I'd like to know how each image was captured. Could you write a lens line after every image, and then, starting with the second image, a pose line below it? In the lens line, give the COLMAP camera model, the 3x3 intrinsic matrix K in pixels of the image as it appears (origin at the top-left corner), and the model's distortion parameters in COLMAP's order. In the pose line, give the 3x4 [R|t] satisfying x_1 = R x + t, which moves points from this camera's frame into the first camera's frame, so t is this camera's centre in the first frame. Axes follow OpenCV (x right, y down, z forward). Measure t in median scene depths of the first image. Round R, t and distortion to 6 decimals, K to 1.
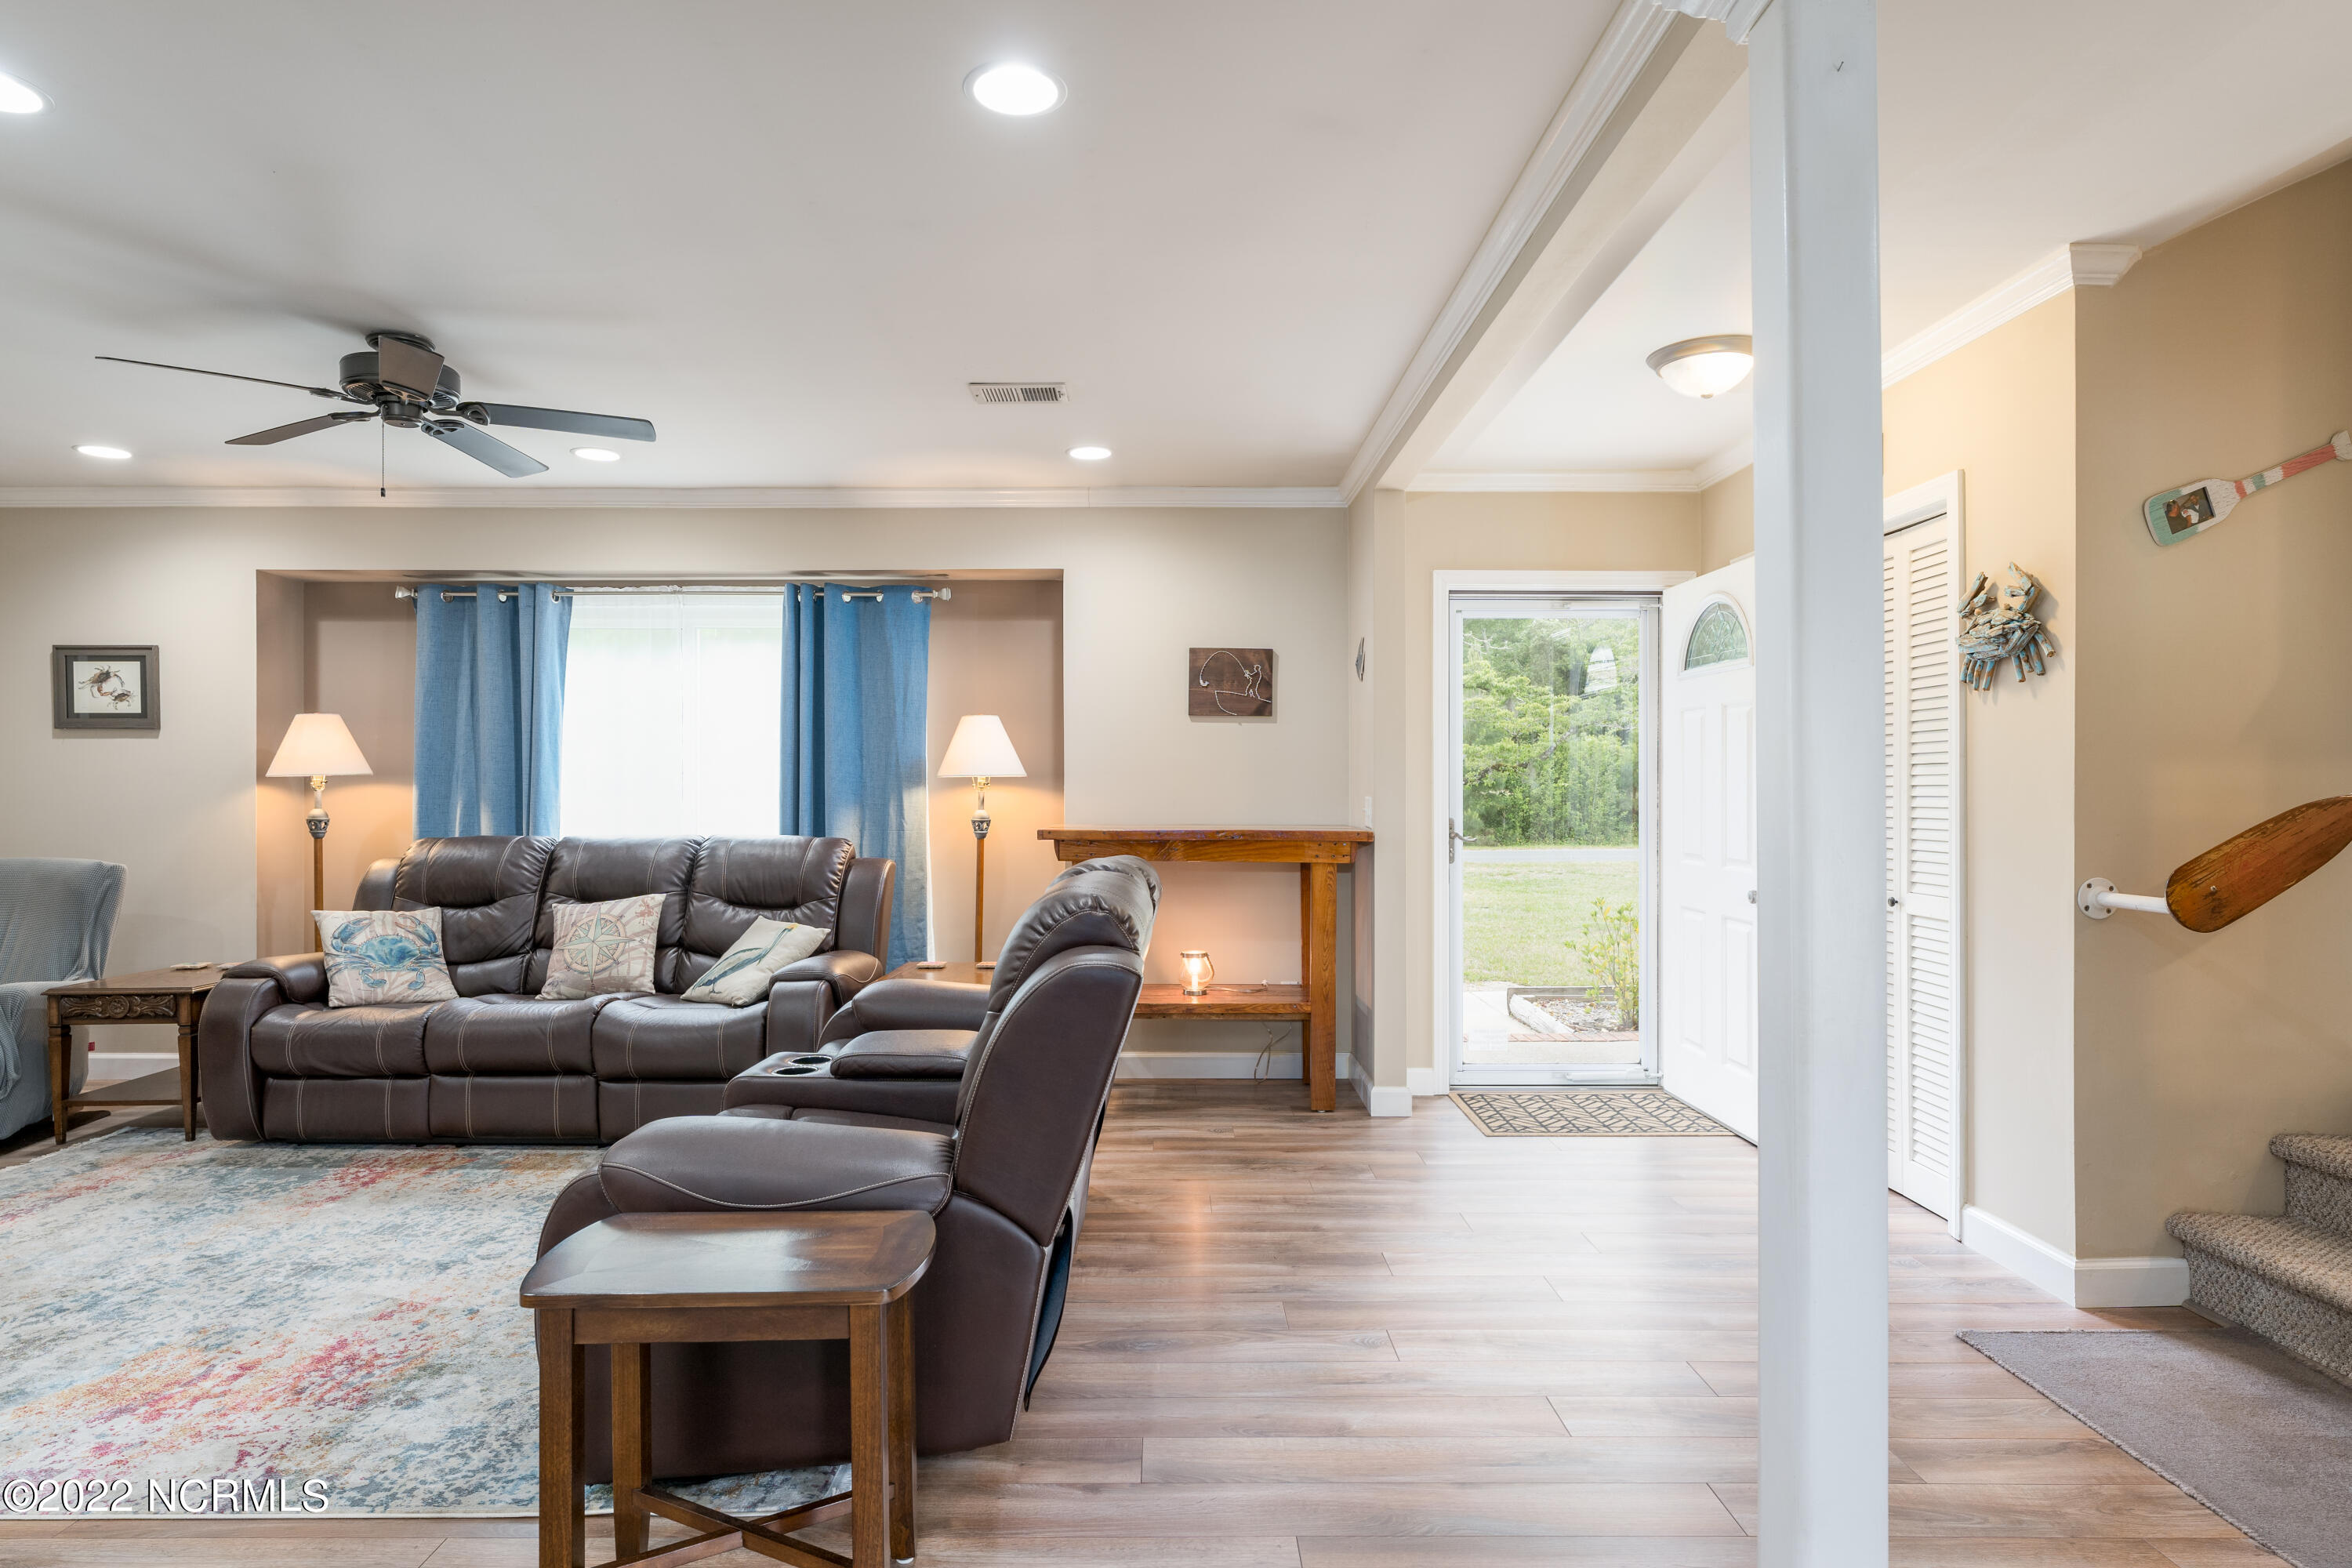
lens RADIAL K [[1274.8, 0, 1170.8], [0, 1274.8, 790.5], [0, 0, 1]] dist [-0.010538, 0.000591]
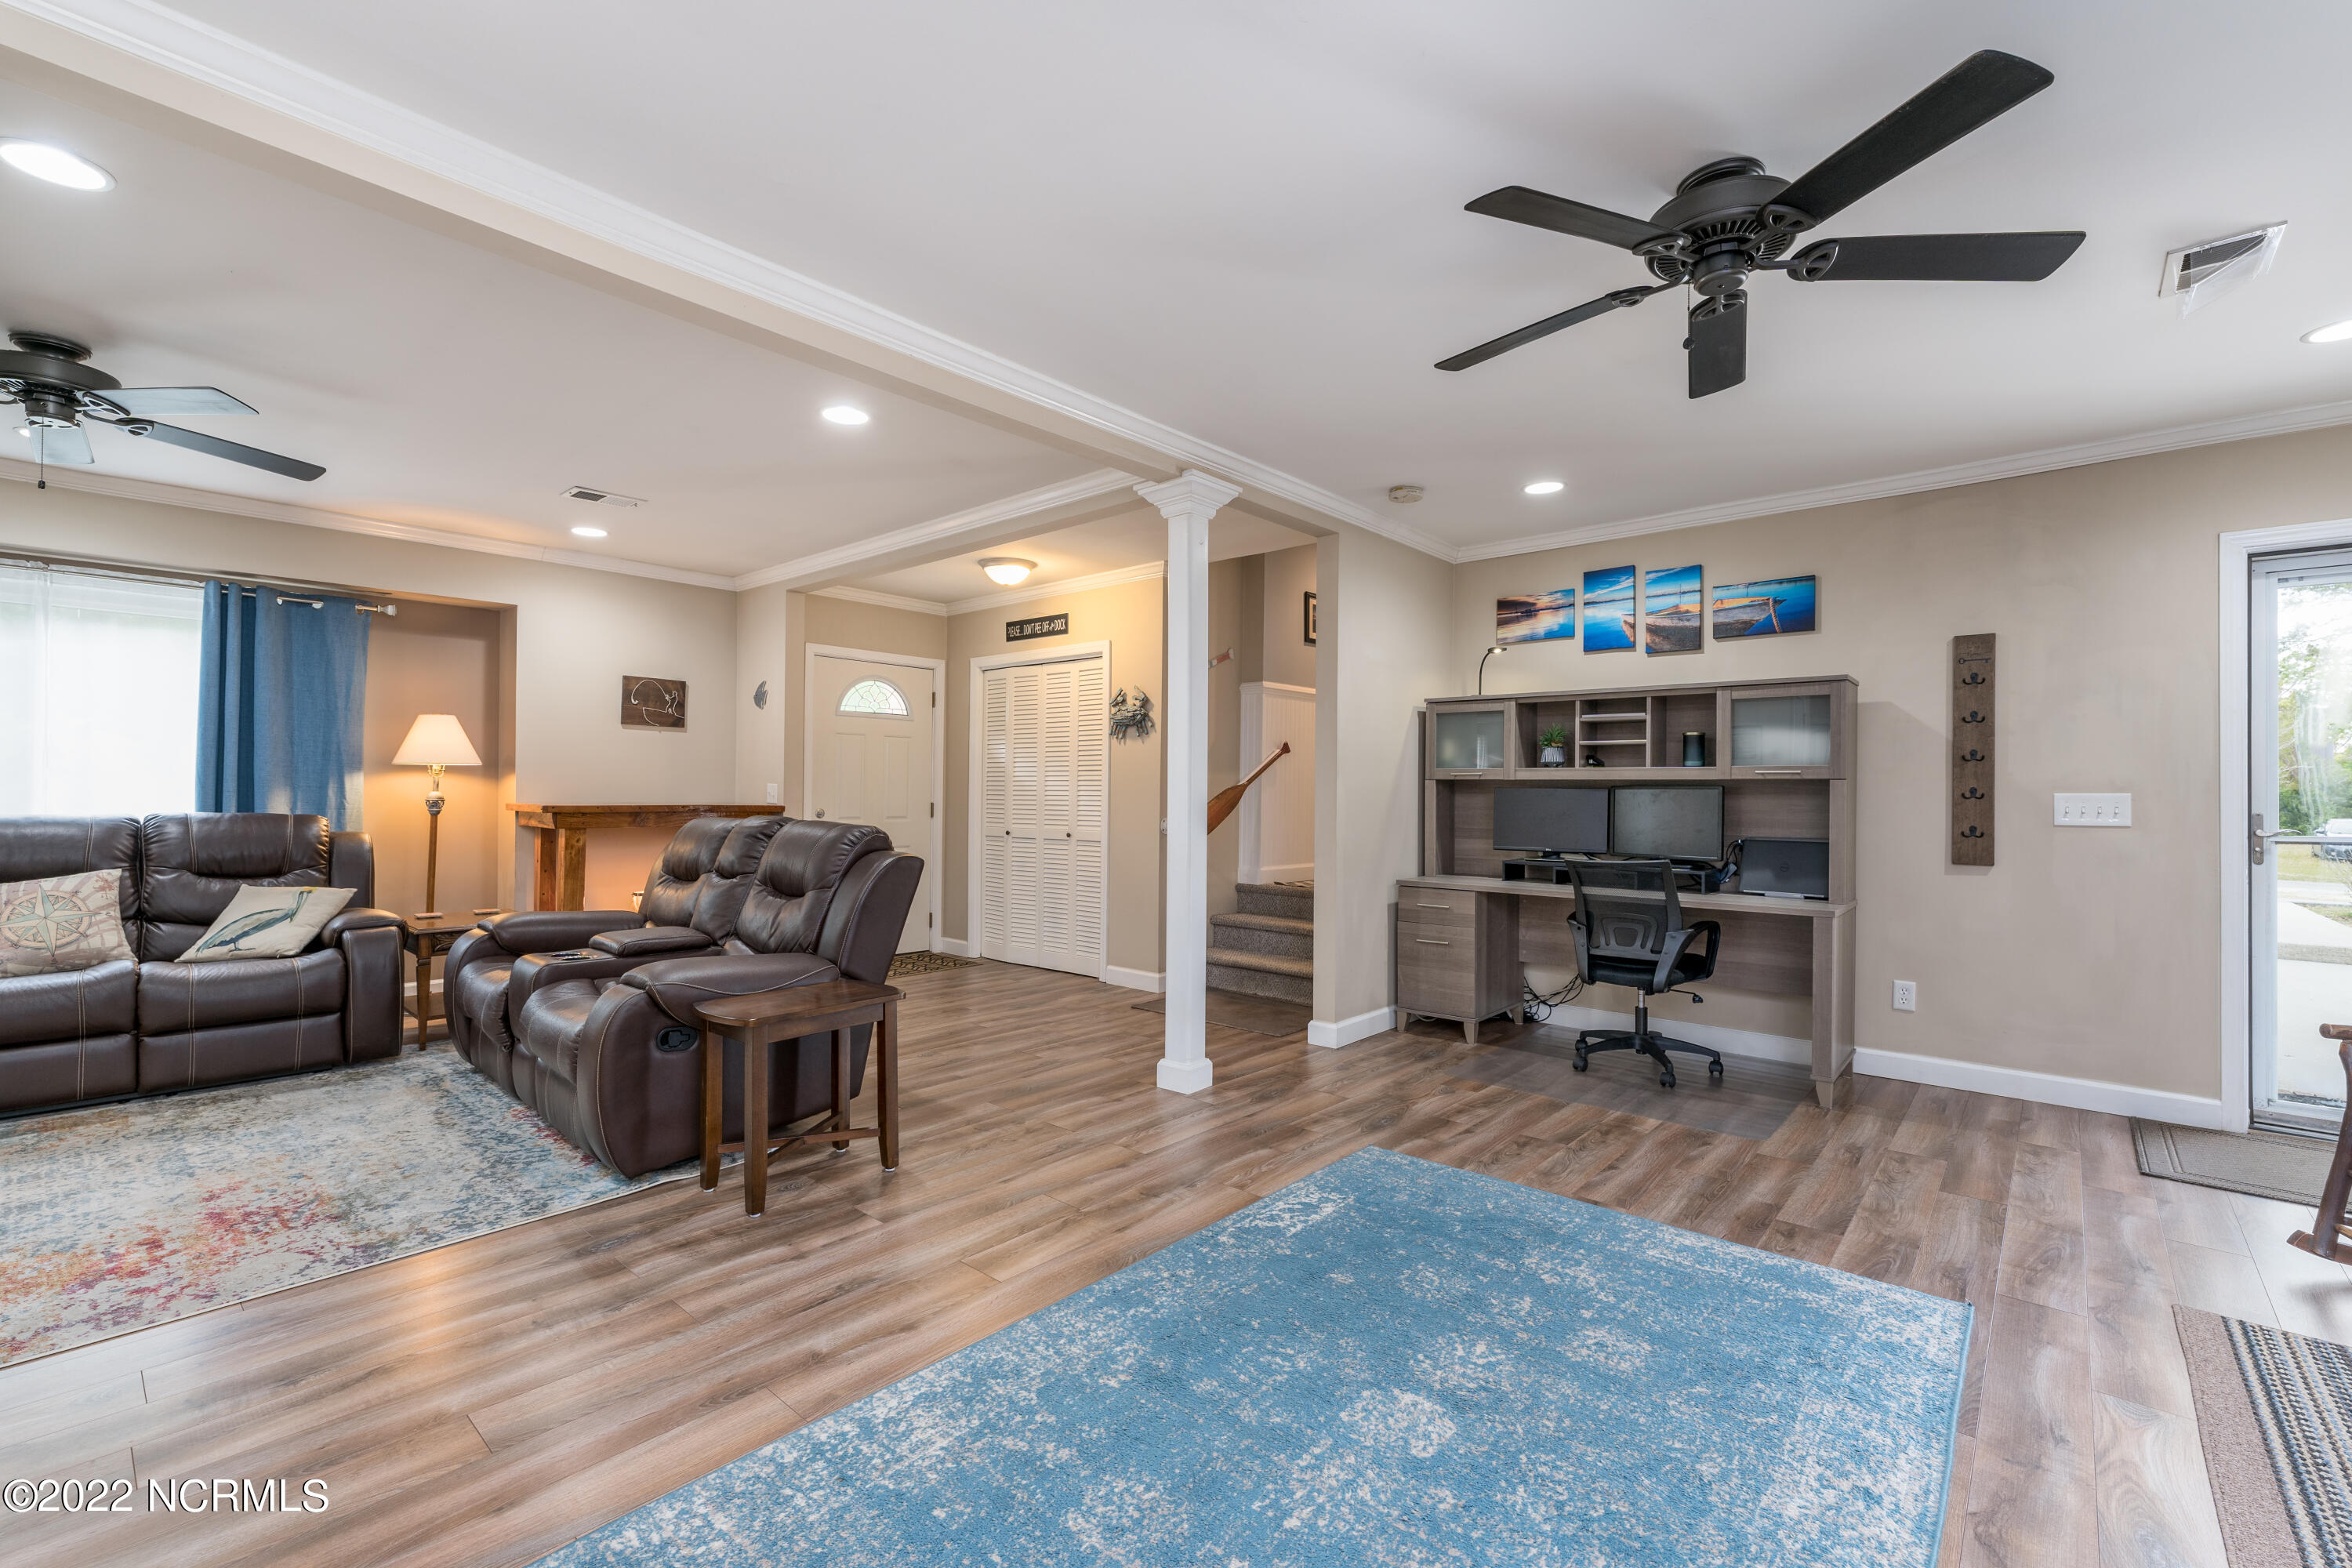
lens RADIAL K [[1006.9, 0, 1177.5], [0, 1006.9, 778.4], [0, 0, 1]] dist [0.000715, -0.000065]
pose [[0.670179, 0.016148, 0.742024, -0.417636], [-0.009264, 0.999867, -0.013392, 0.009736], [-0.742142, 0.002101, 0.670239, -0.193347]]
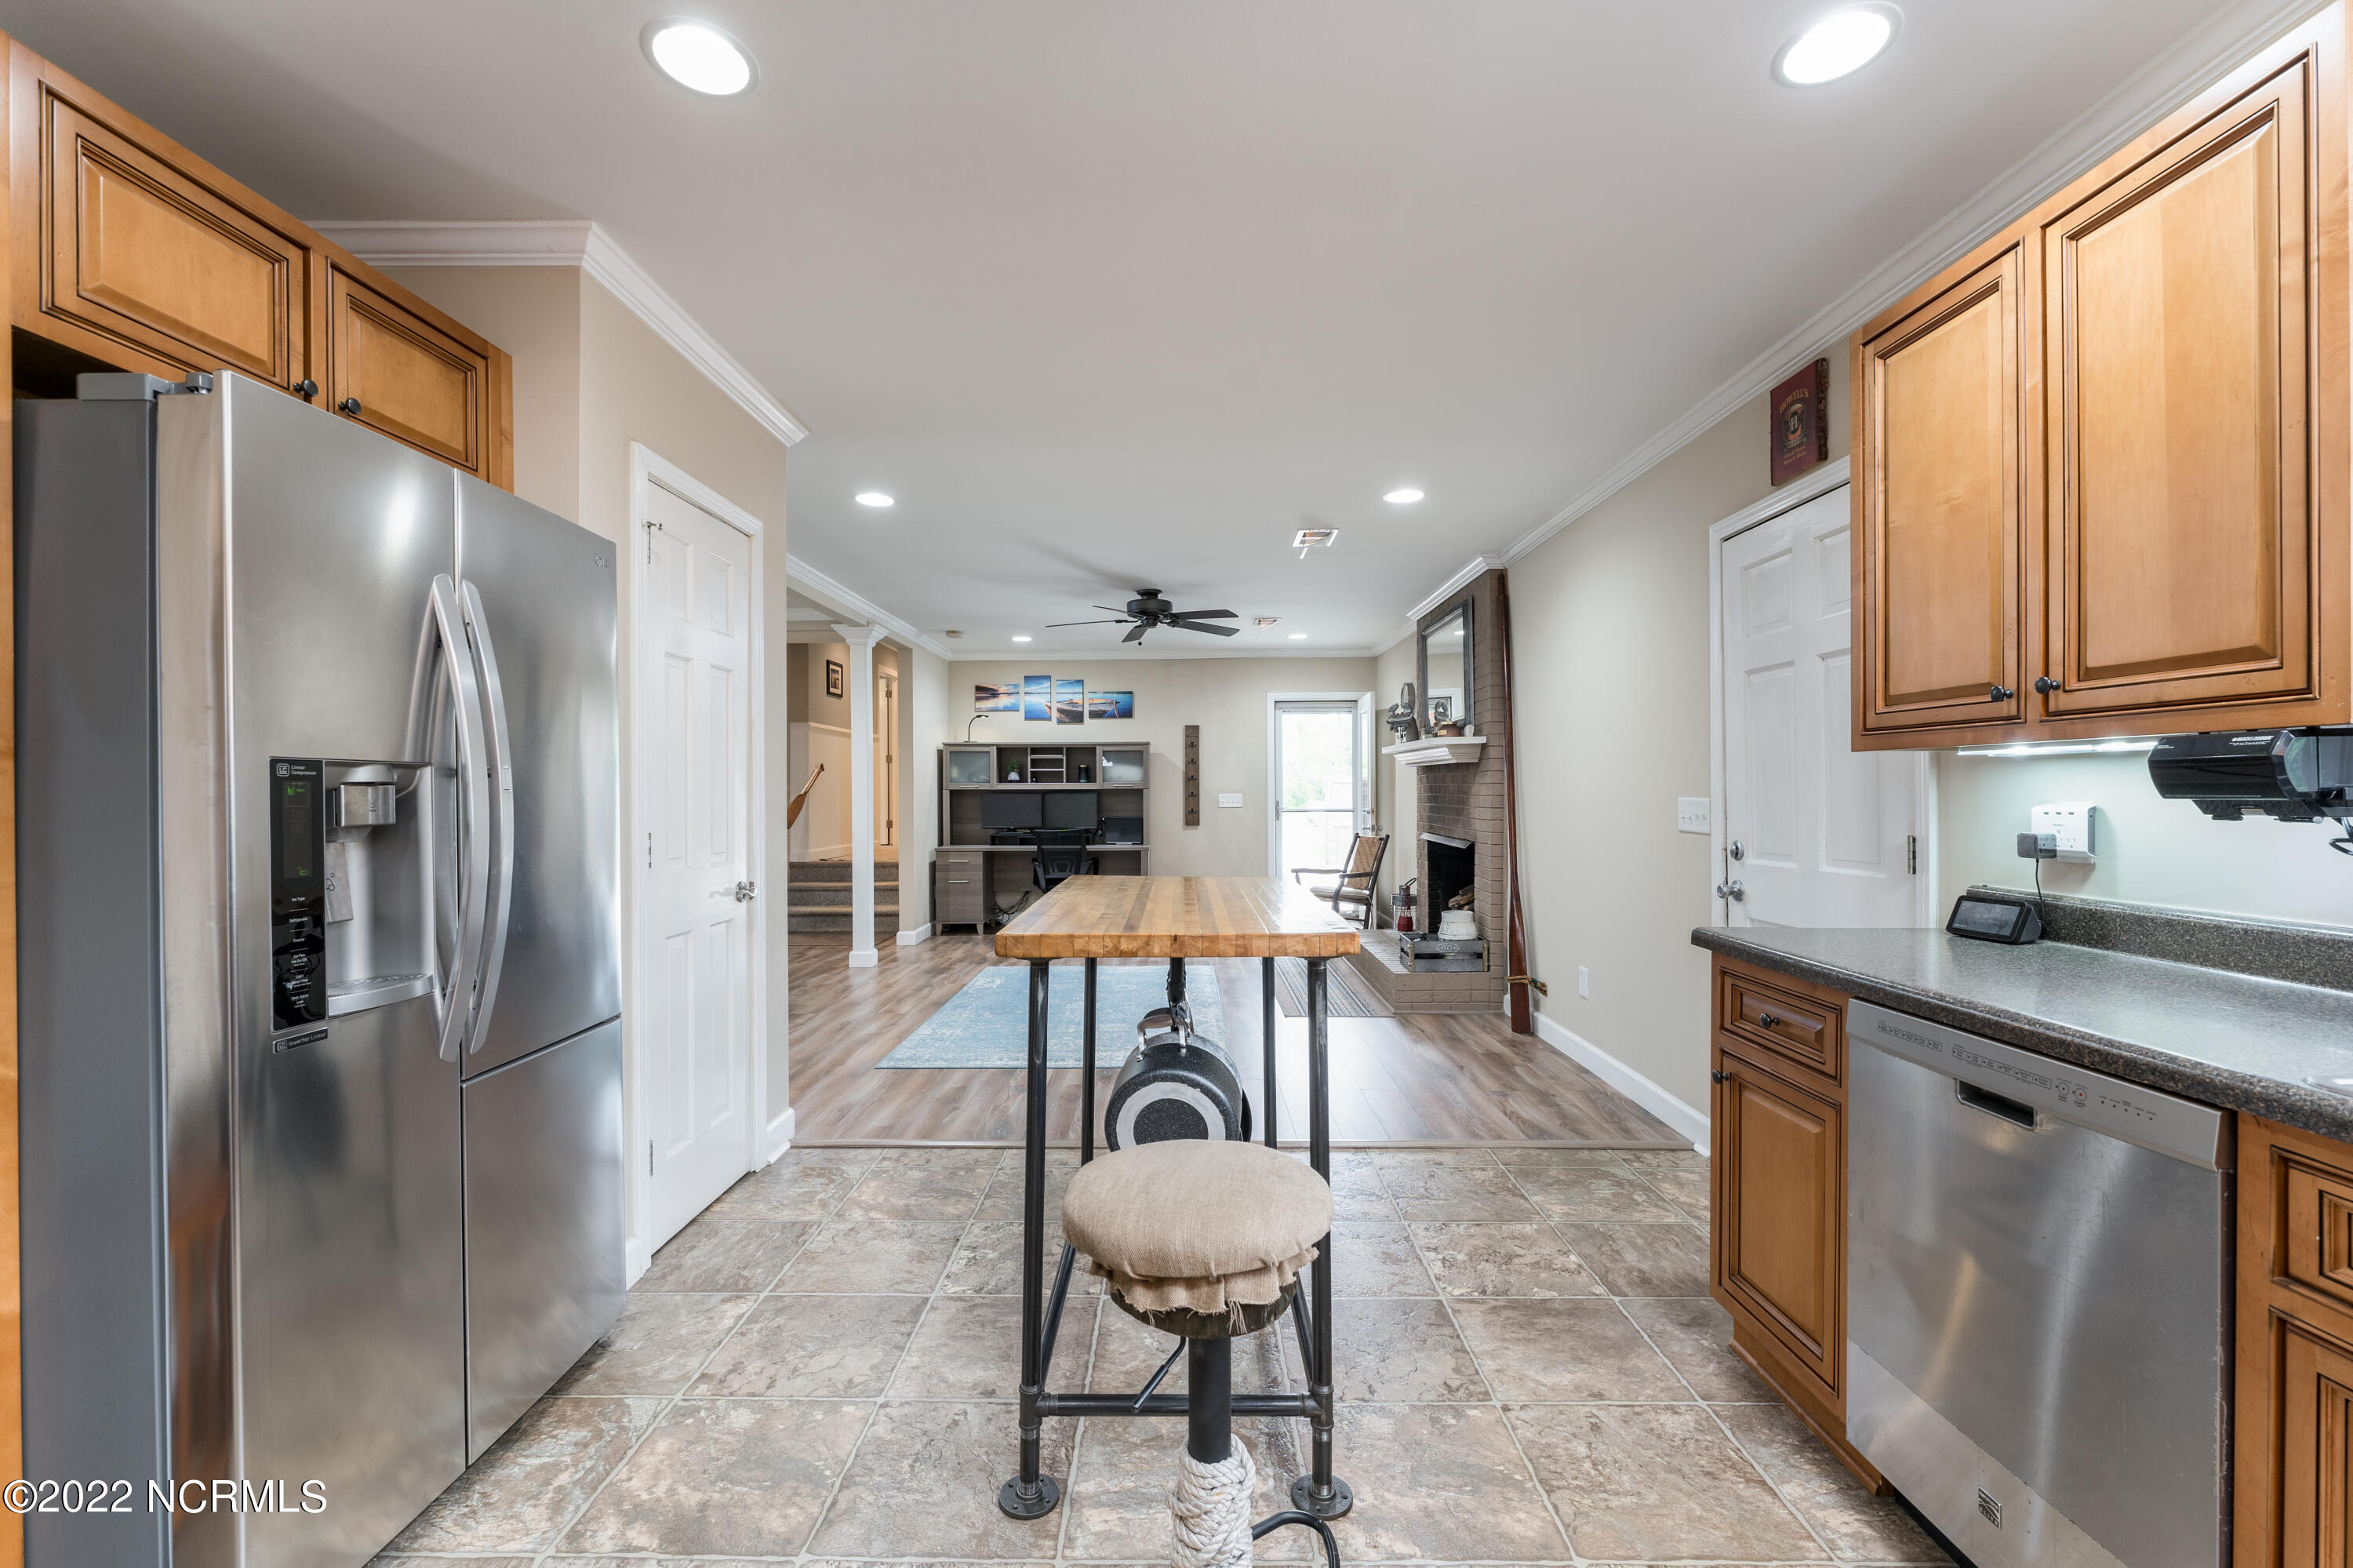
lens RADIAL K [[984.0, 0, 1169.4], [0, 984.0, 794.2], [0, 0, 1]] dist [0.001215, -0.000227]
pose [[0.039442, -0.003862, 0.999214, -1.183082], [0.005545, 0.999978, 0.003646, -0.001882], [-0.999206, 0.005397, 0.039463, -0.156296]]
